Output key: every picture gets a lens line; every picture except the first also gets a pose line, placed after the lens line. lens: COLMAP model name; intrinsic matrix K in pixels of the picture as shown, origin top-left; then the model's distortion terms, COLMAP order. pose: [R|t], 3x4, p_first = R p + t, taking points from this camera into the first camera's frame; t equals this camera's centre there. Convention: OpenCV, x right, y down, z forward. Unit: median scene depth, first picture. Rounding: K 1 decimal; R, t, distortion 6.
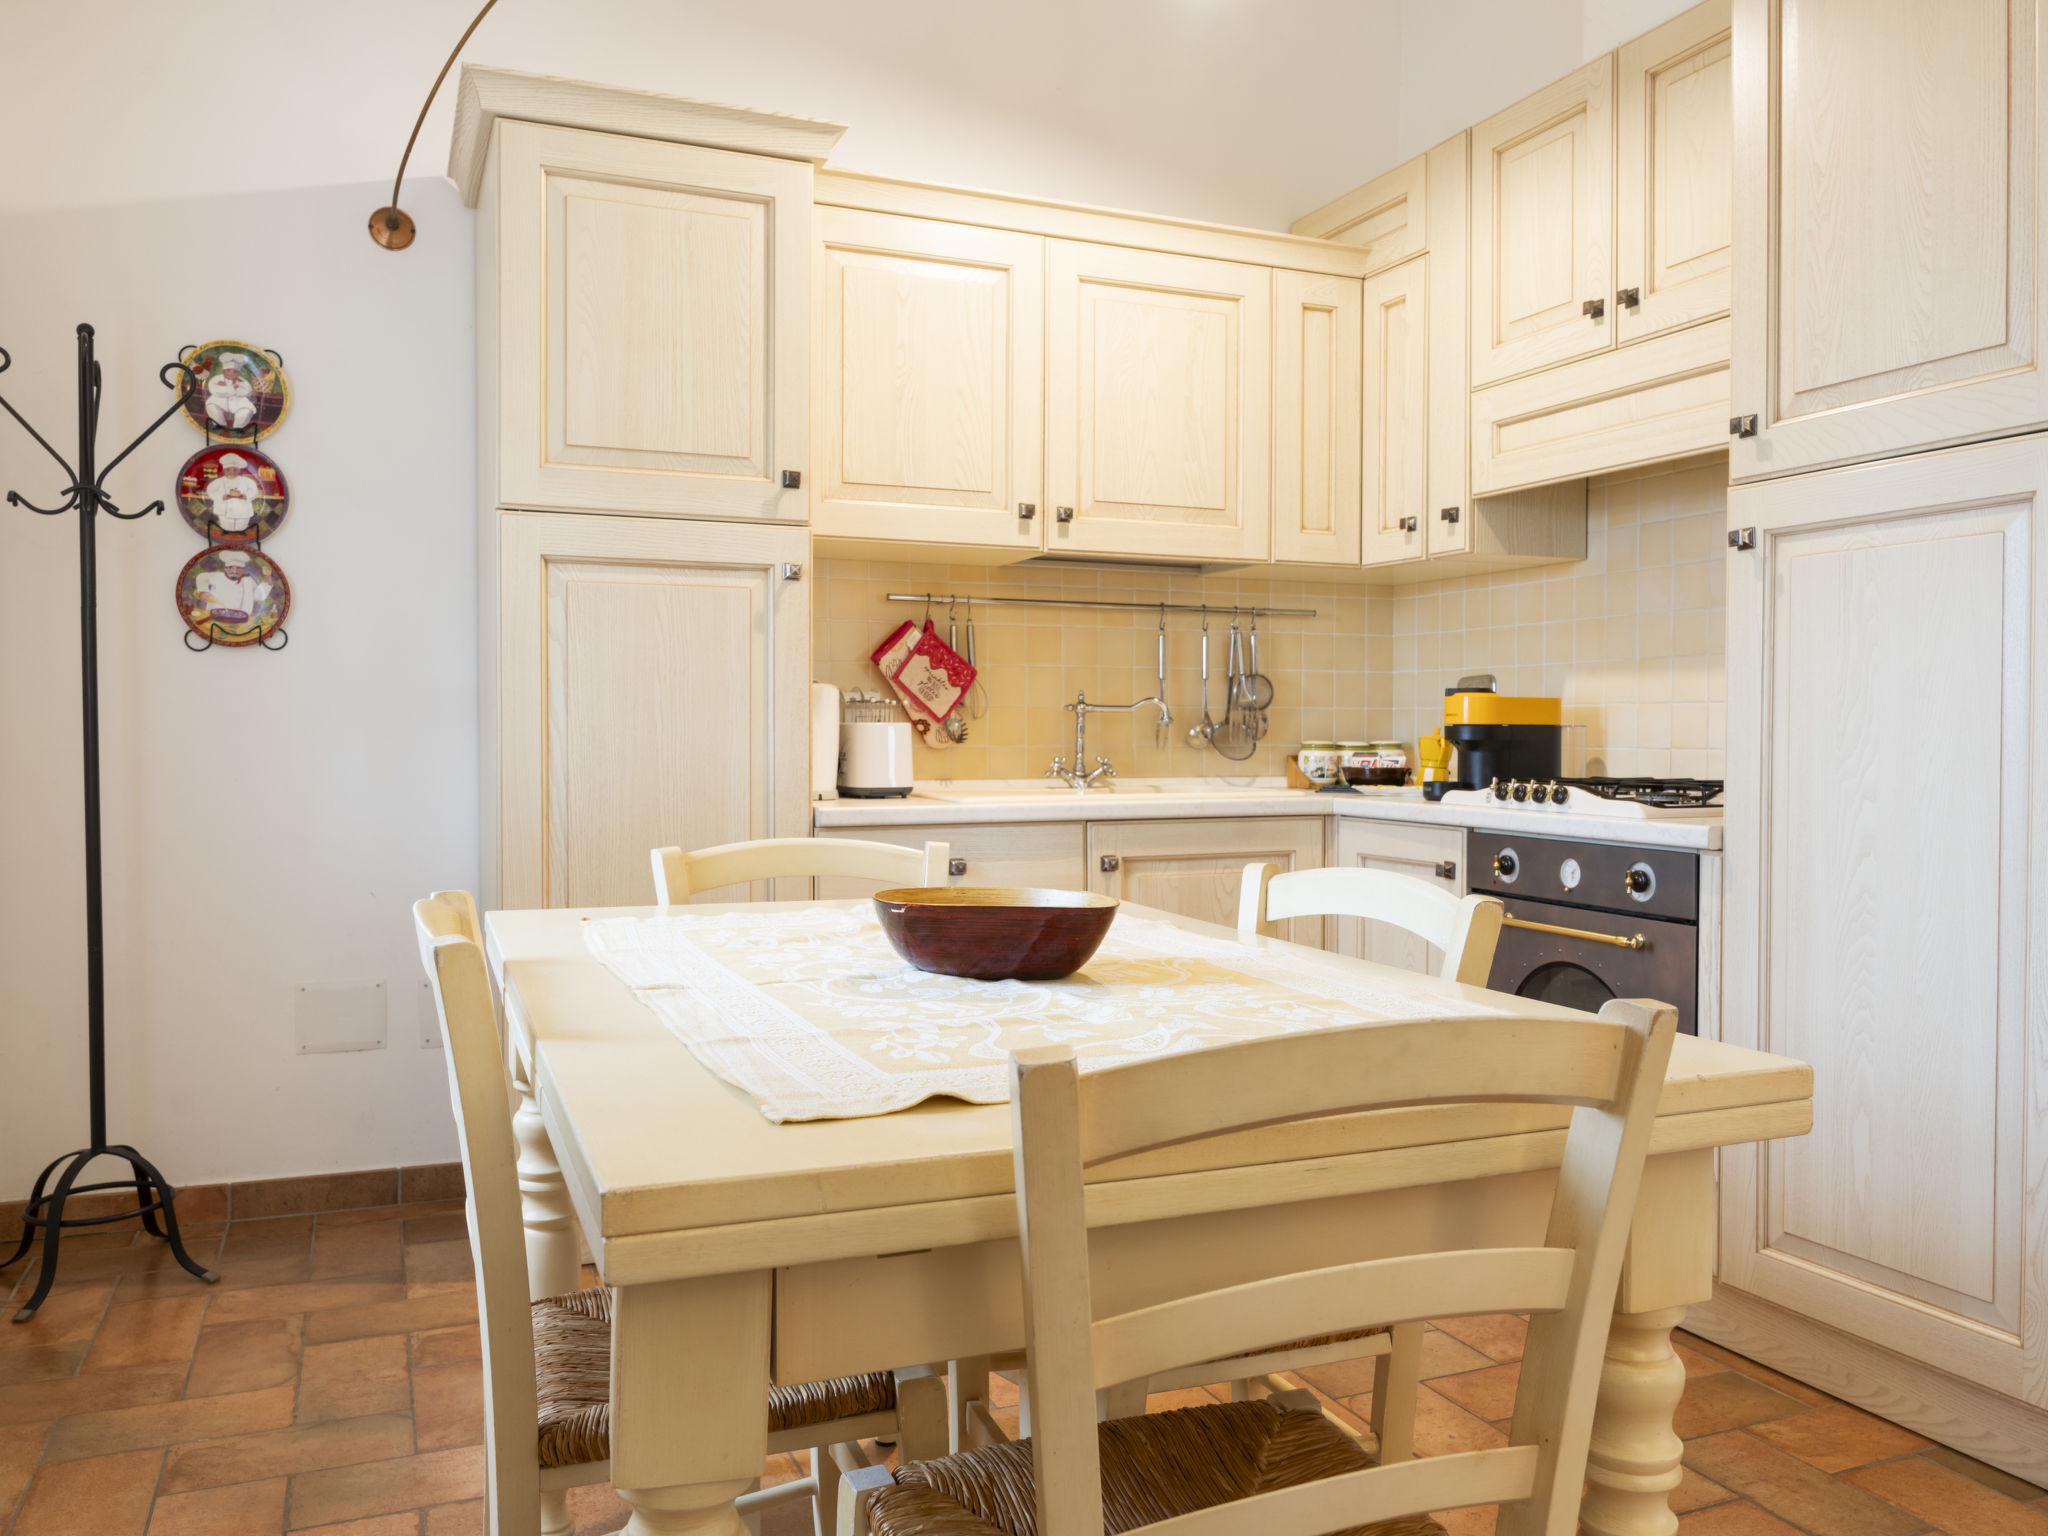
lens RADIAL K [[1570.3, 0, 1042.1], [0, 1570.3, 762.1], [0, 0, 1]] dist [-0.005576, -0.004193]
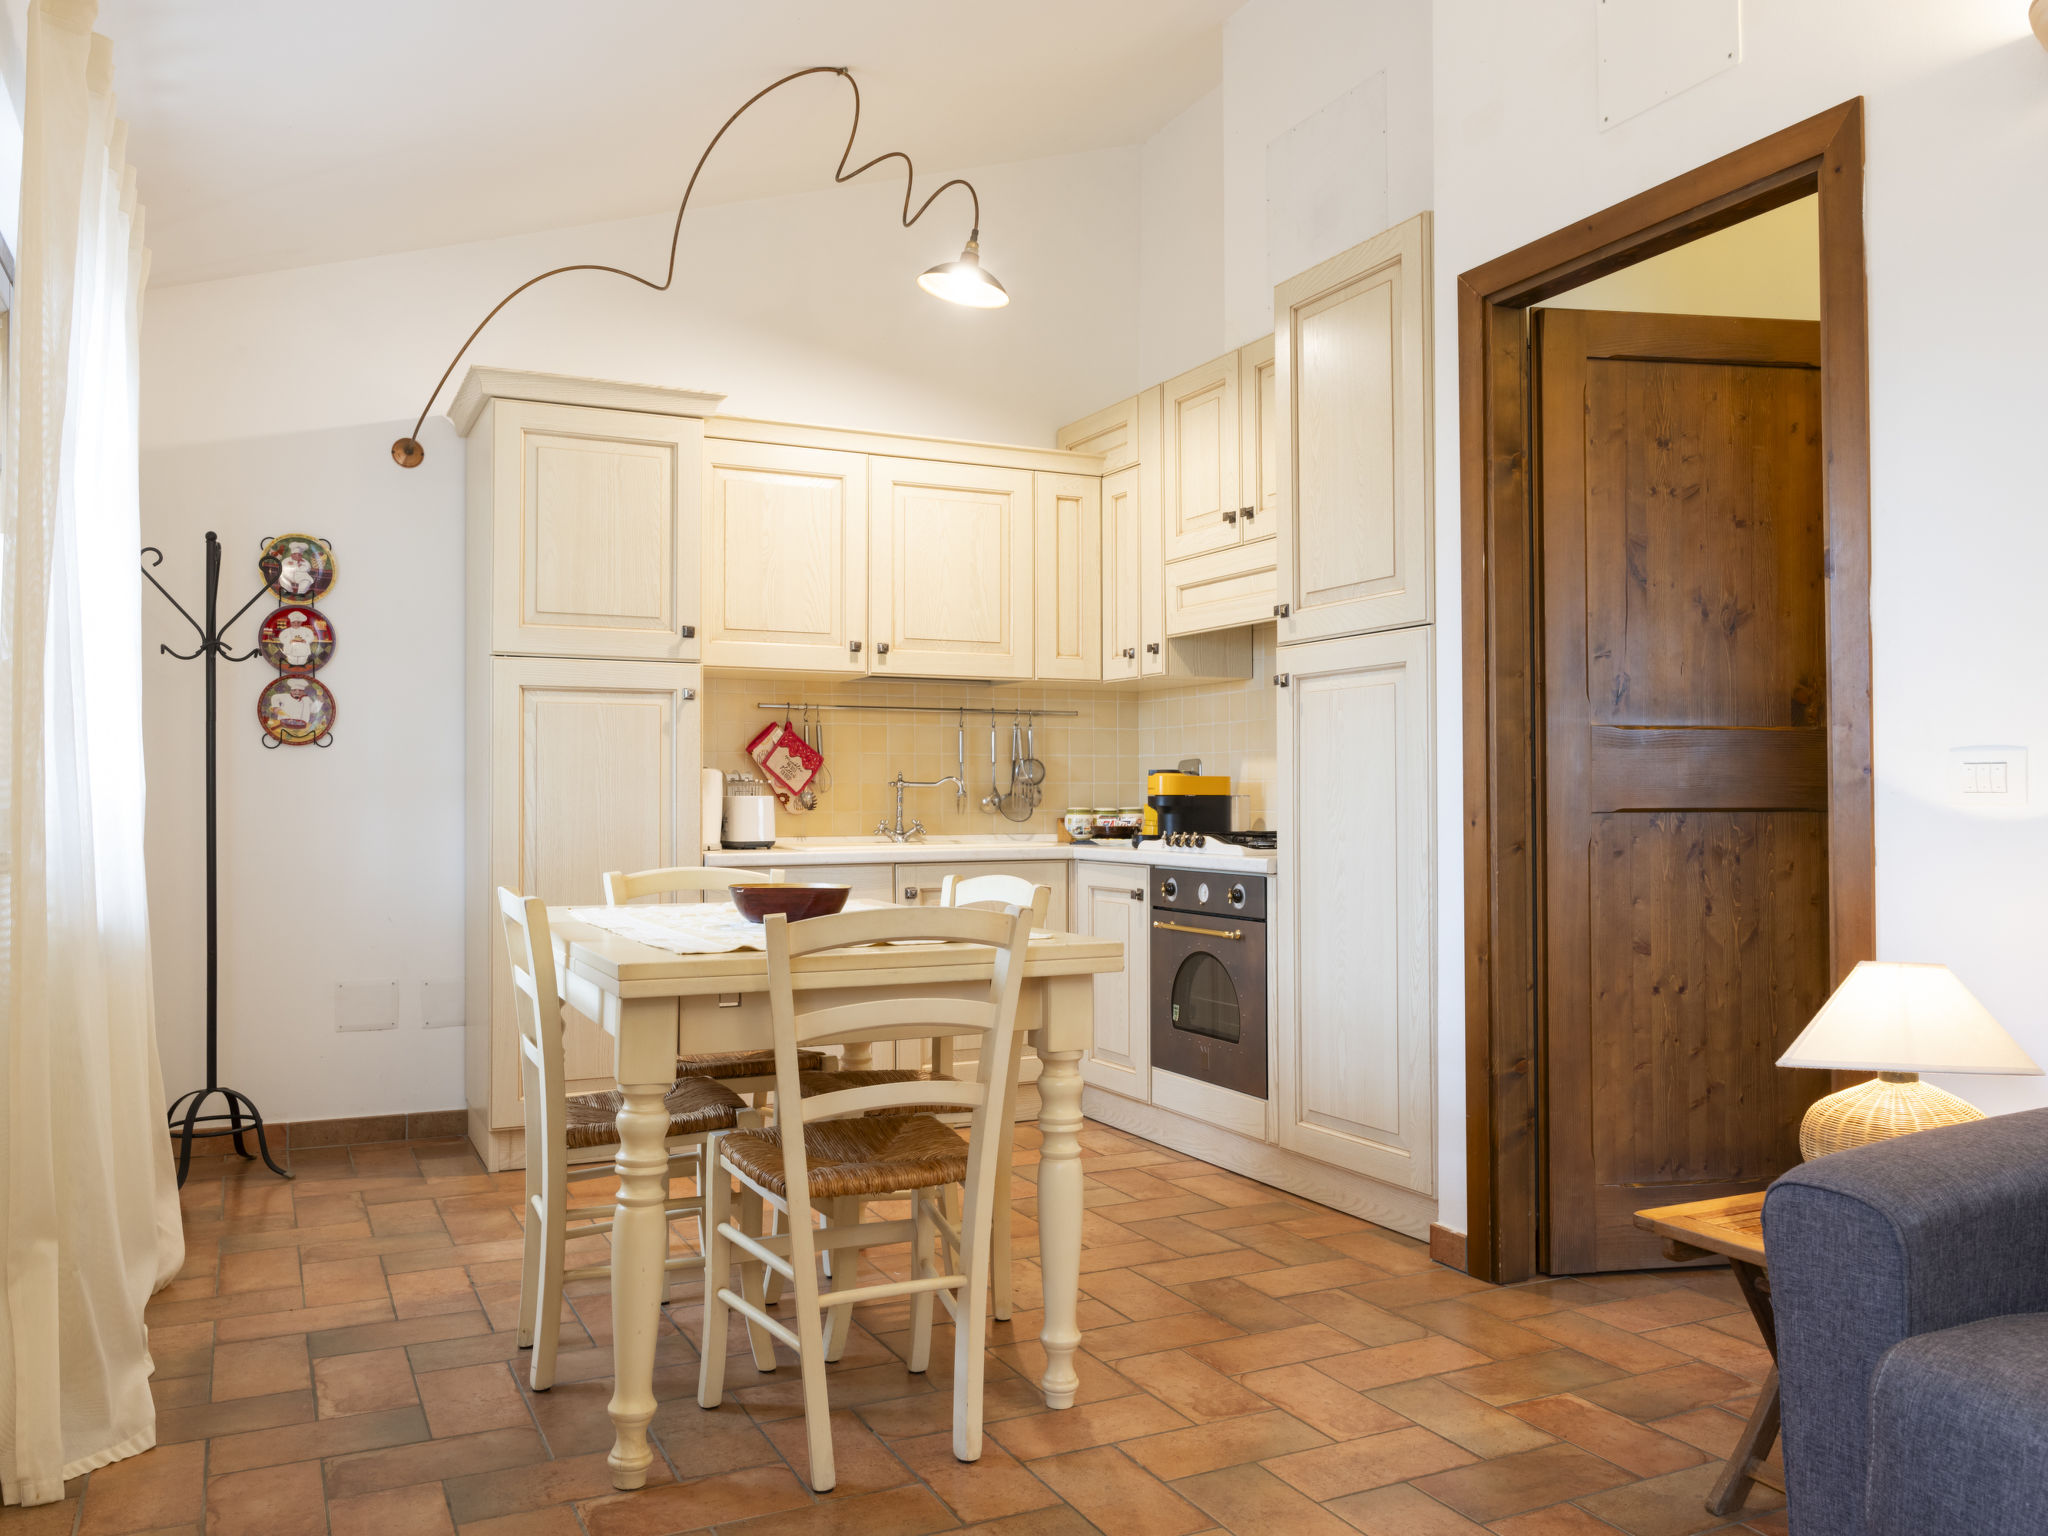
lens RADIAL K [[1588.3, 0, 1024.0], [0, 1588.3, 768.0], [0, 0, 1]] dist [-0.005018, -0.006802]
pose [[0.998805, -0.004161, 0.048689, 0.073366], [0.006107, 0.999185, -0.039892, 0.008527], [-0.048484, 0.040142, 0.998017, -0.447281]]
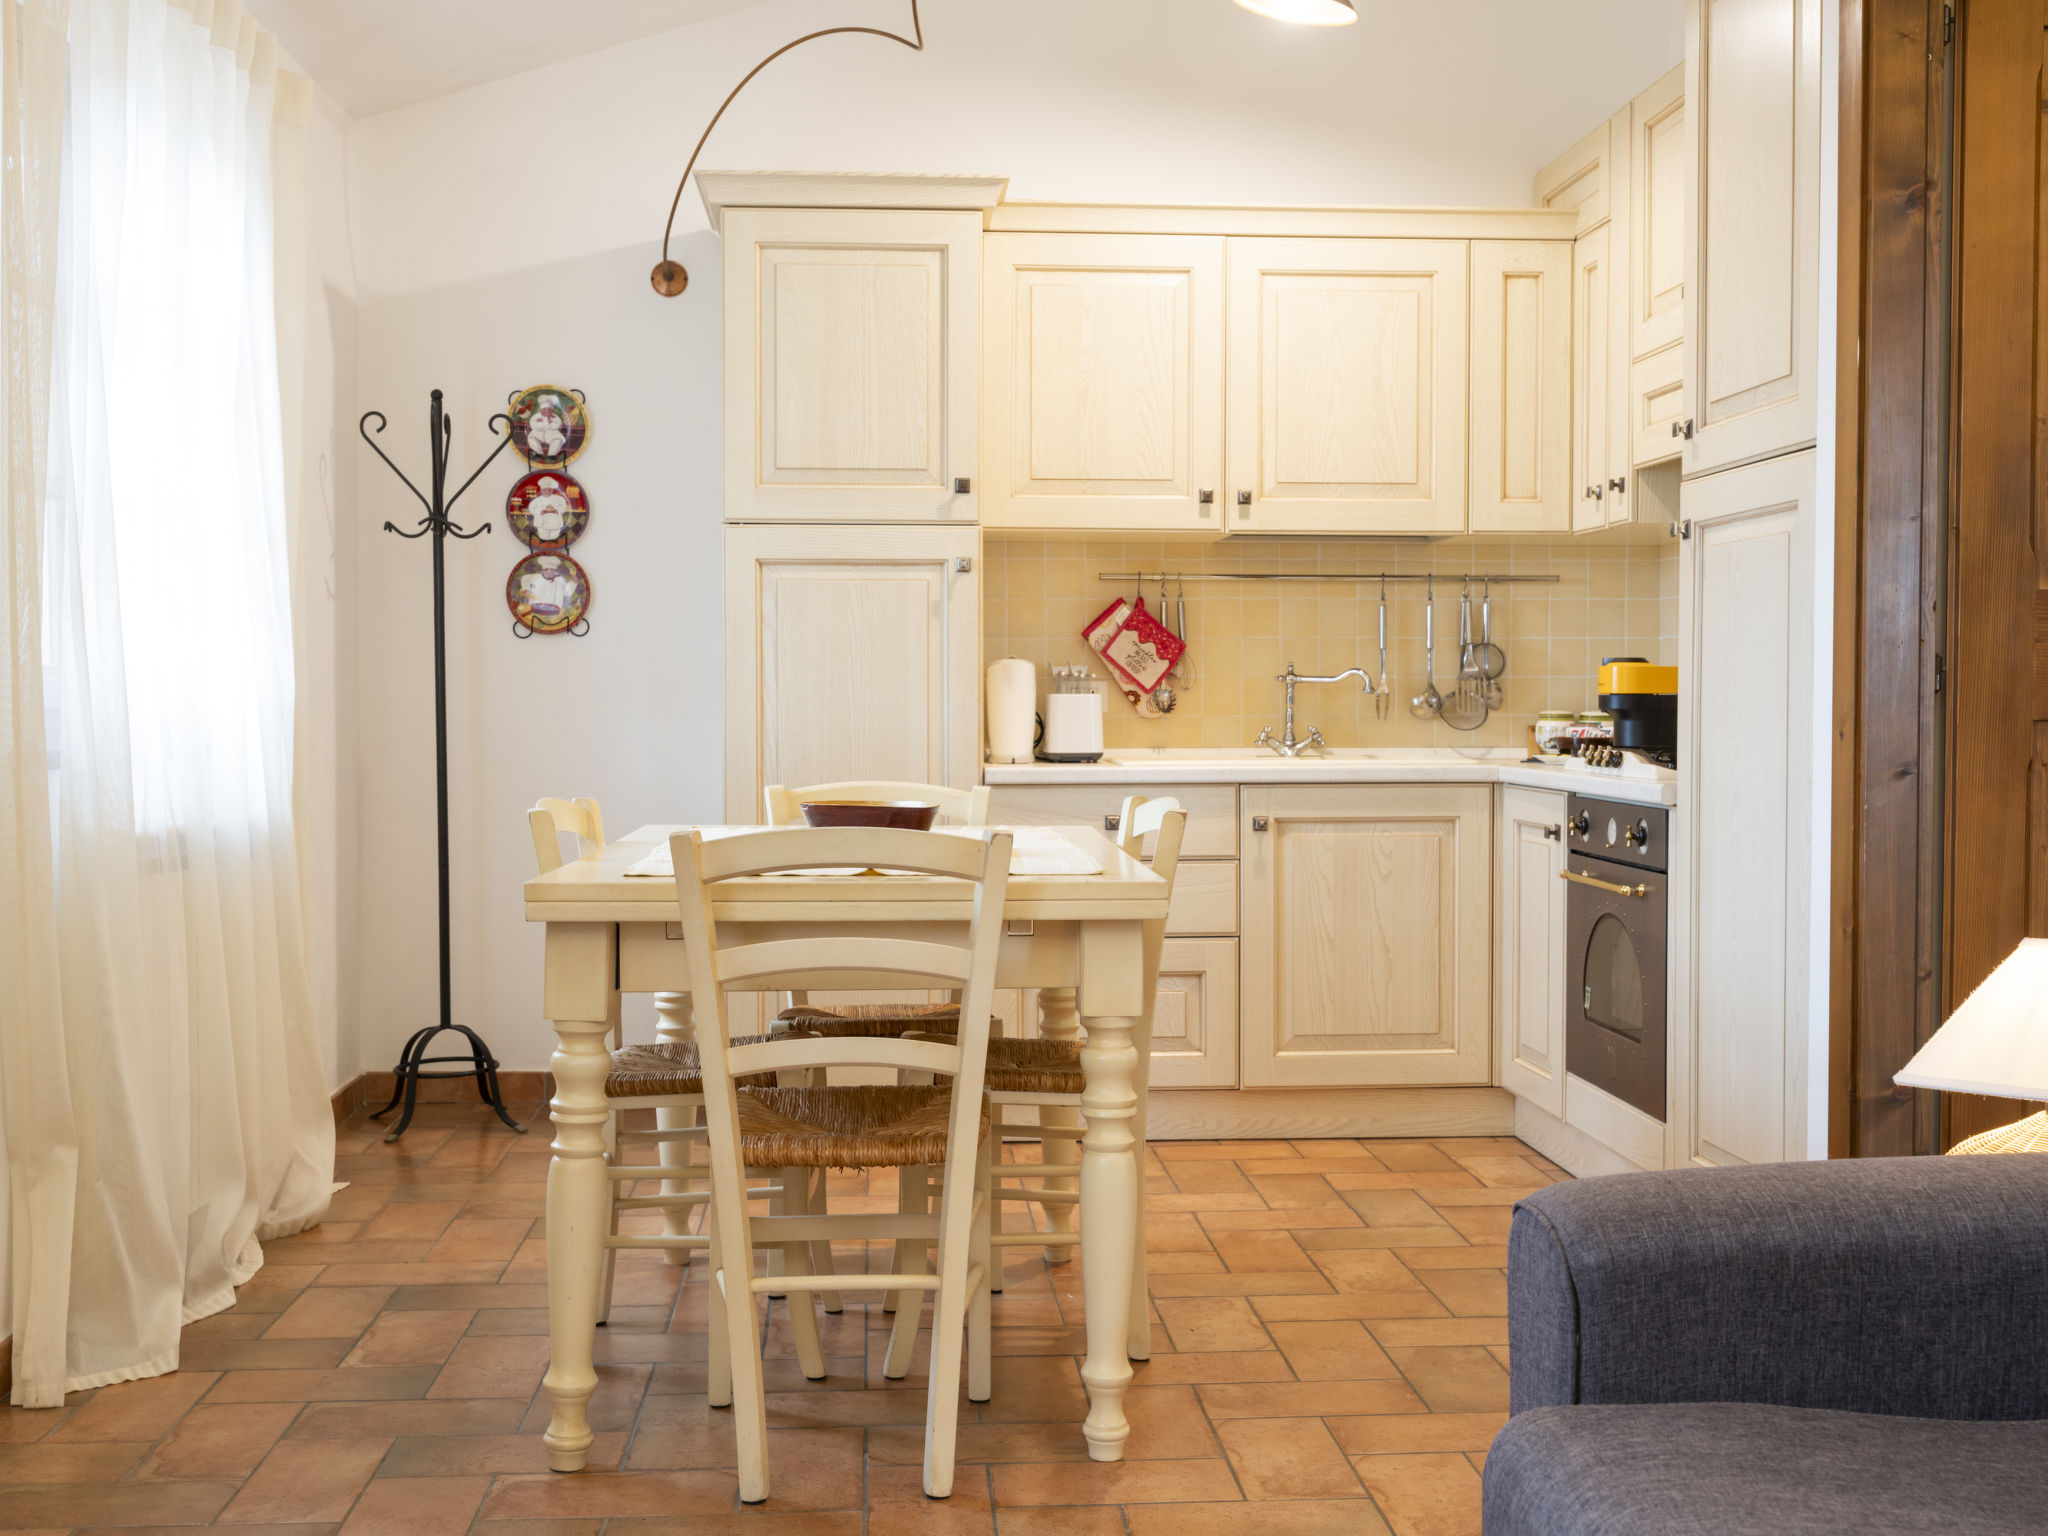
lens RADIAL K [[2241.6, 0, 1024.5], [0, 2241.6, 773.6], [0, 0, 1]] dist [-0.002232, 0.016026]
pose [[0.943378, 0.007909, -0.331625, 0.389465], [-0.004027, 0.999915, 0.012391, 0.011303], [0.331695, -0.010354, 0.943330, -0.495785]]
